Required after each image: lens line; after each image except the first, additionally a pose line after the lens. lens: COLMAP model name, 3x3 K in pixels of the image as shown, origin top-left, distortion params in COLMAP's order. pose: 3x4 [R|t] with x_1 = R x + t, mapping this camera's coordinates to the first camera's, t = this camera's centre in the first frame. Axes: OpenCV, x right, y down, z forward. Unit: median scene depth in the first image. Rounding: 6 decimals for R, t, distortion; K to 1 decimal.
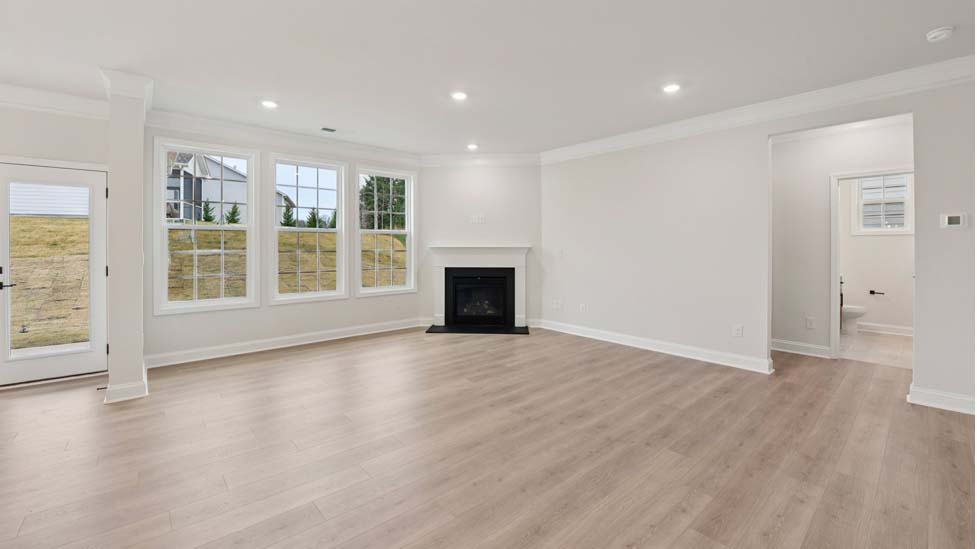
lens RADIAL K [[395.2, 0, 487.2], [0, 395.2, 245.4], [0, 0, 1]] dist [-0.019477, -0.000747]
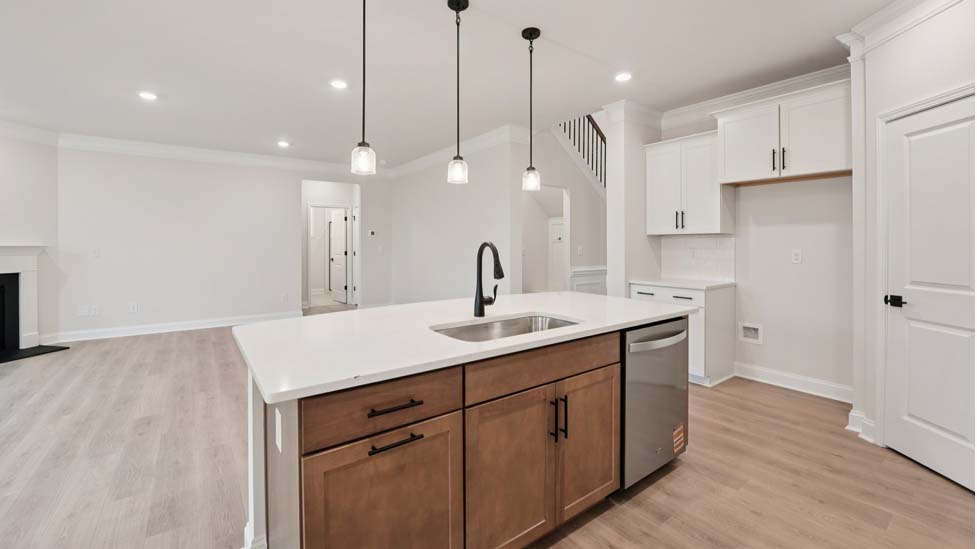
lens RADIAL K [[400.8, 0, 485.8], [0, 400.8, 244.4], [0, 0, 1]] dist [-0.021376, -0.000295]
pose [[0.086429, -0.002487, 0.996255, -0.604615], [0.001284, 0.999996, 0.002385, 0.000410], [-0.996257, 0.001073, 0.086432, 0.029557]]
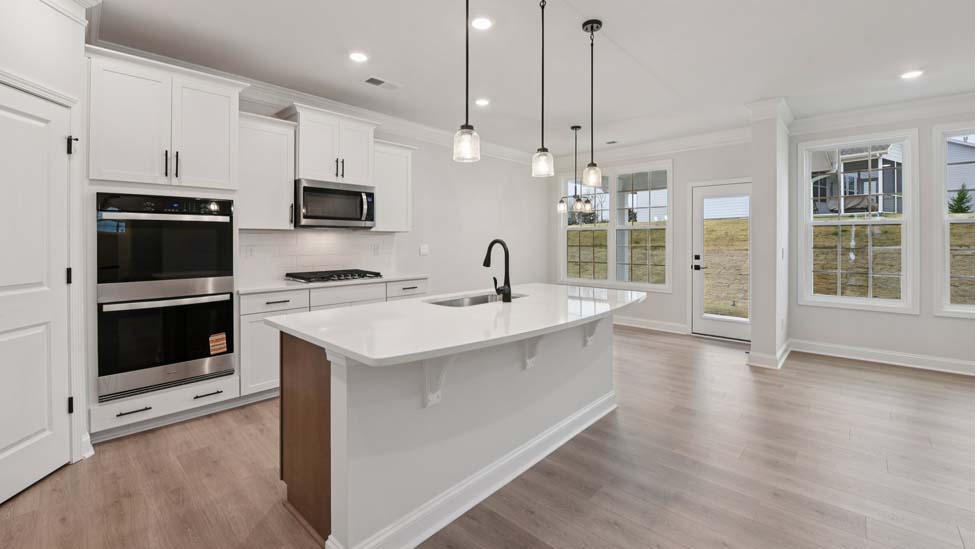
lens RADIAL K [[399.6, 0, 486.5], [0, 399.6, 239.8], [0, 0, 1]] dist [-0.023508, -0.000448]
pose [[0.095145, -0.002265, -0.995461, 0.120402], [-0.002000, 0.999995, -0.002467, 0.000371], [0.995461, 0.002225, 0.095140, 0.004455]]
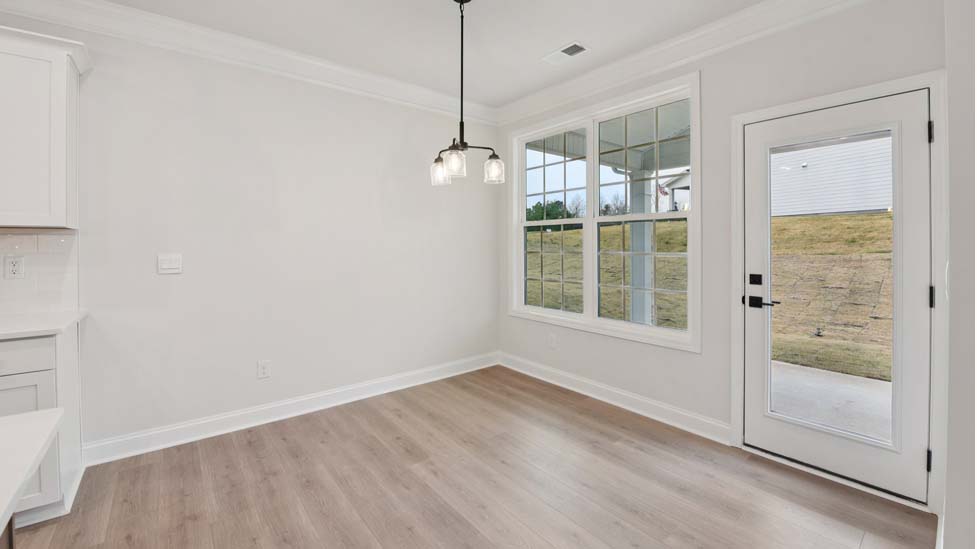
lens RADIAL K [[395.2, 0, 487.2], [0, 395.2, 245.4], [0, 0, 1]] dist [-0.019477, -0.000747]
pose [[-0.034269, 0.003705, -0.999406, -0.311267], [0.003974, 0.999986, 0.003570, 0.000013], [0.999405, -0.003849, -0.034283, 0.298686]]
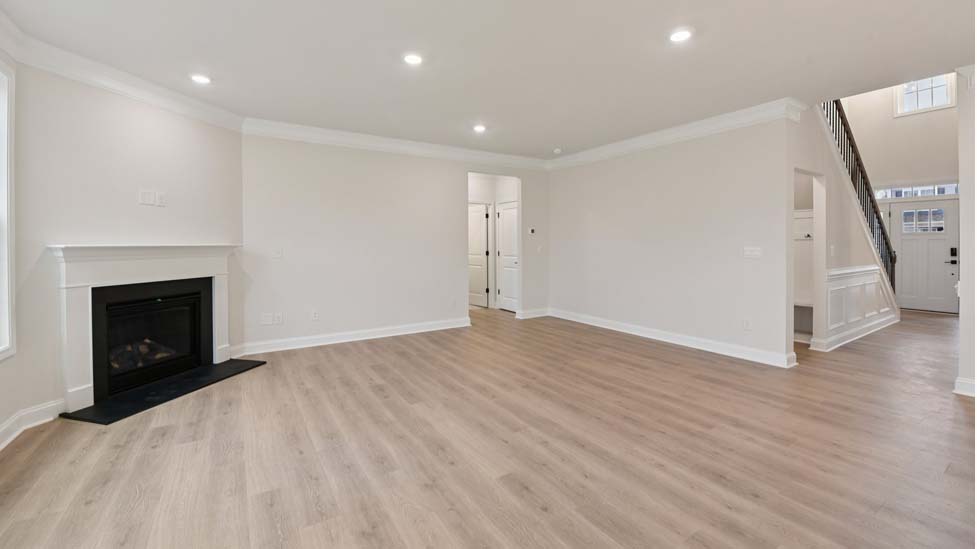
lens RADIAL K [[395.2, 0, 487.2], [0, 395.2, 245.4], [0, 0, 1]] dist [-0.019477, -0.000747]
pose [[0.150934, -0.006022, 0.988525, -0.515994], [0.003421, 0.999979, 0.005569, 0.001464], [-0.988538, 0.002541, 0.150952, 0.439159]]
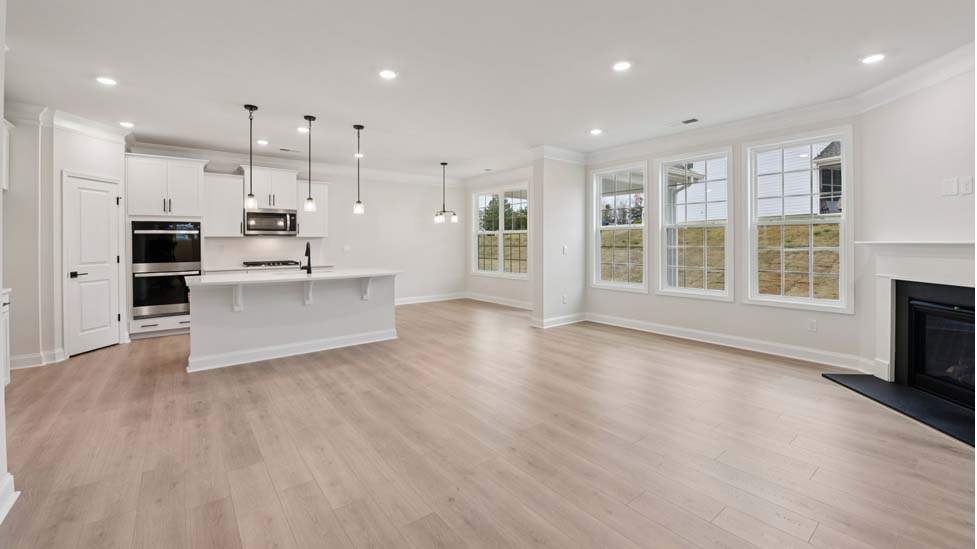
lens RADIAL K [[395.2, 0, 487.2], [0, 395.2, 245.4], [0, 0, 1]] dist [-0.019477, -0.000747]
pose [[-0.057454, 0.007866, -0.998317, 0.478842], [0.003501, 0.999964, 0.007677, 0.001015], [0.998342, -0.003054, -0.057480, 0.457043]]
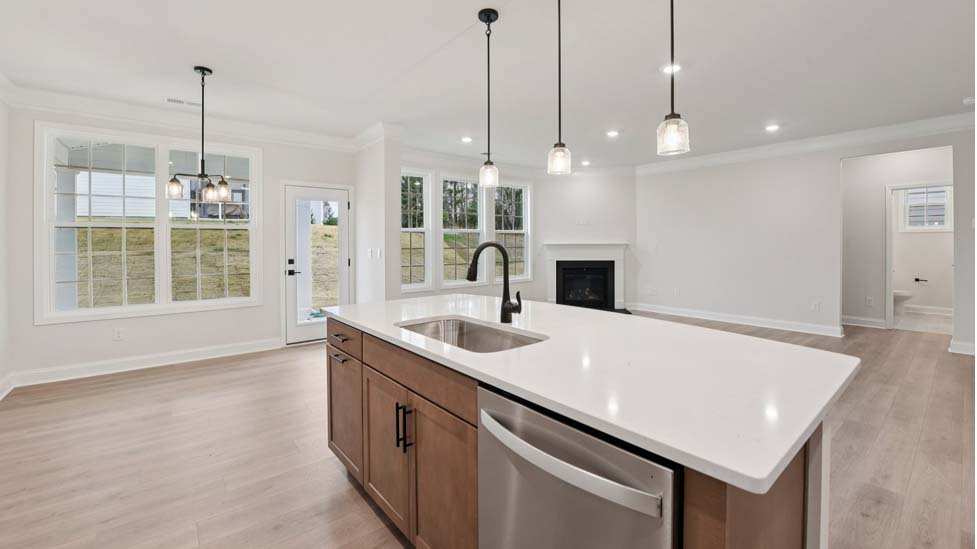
lens RADIAL K [[400.8, 0, 485.8], [0, 400.8, 244.4], [0, 0, 1]] dist [-0.021376, -0.000295]
pose [[0.999143, -0.005036, -0.041095, -0.275942], [0.005179, 0.999981, 0.003372, 0.000237], [0.041077, -0.003582, 0.999150, -0.248658]]
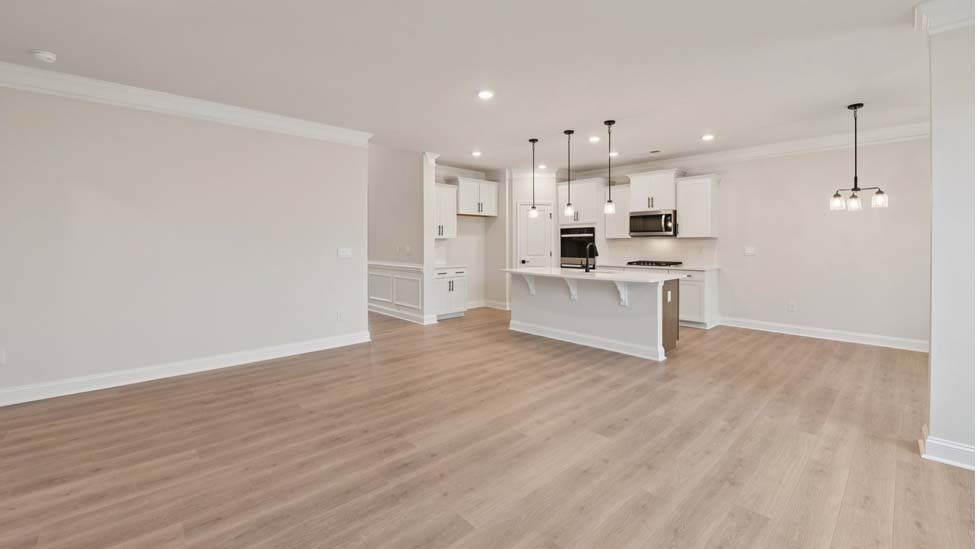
lens RADIAL K [[395.2, 0, 487.2], [0, 395.2, 245.4], [0, 0, 1]] dist [-0.019477, -0.000747]
pose [[-0.999525, 0.000257, -0.030832, -0.033772], [0.000098, 0.999987, 0.005140, -0.000390], [0.030833, 0.005135, -0.999511, 0.897111]]
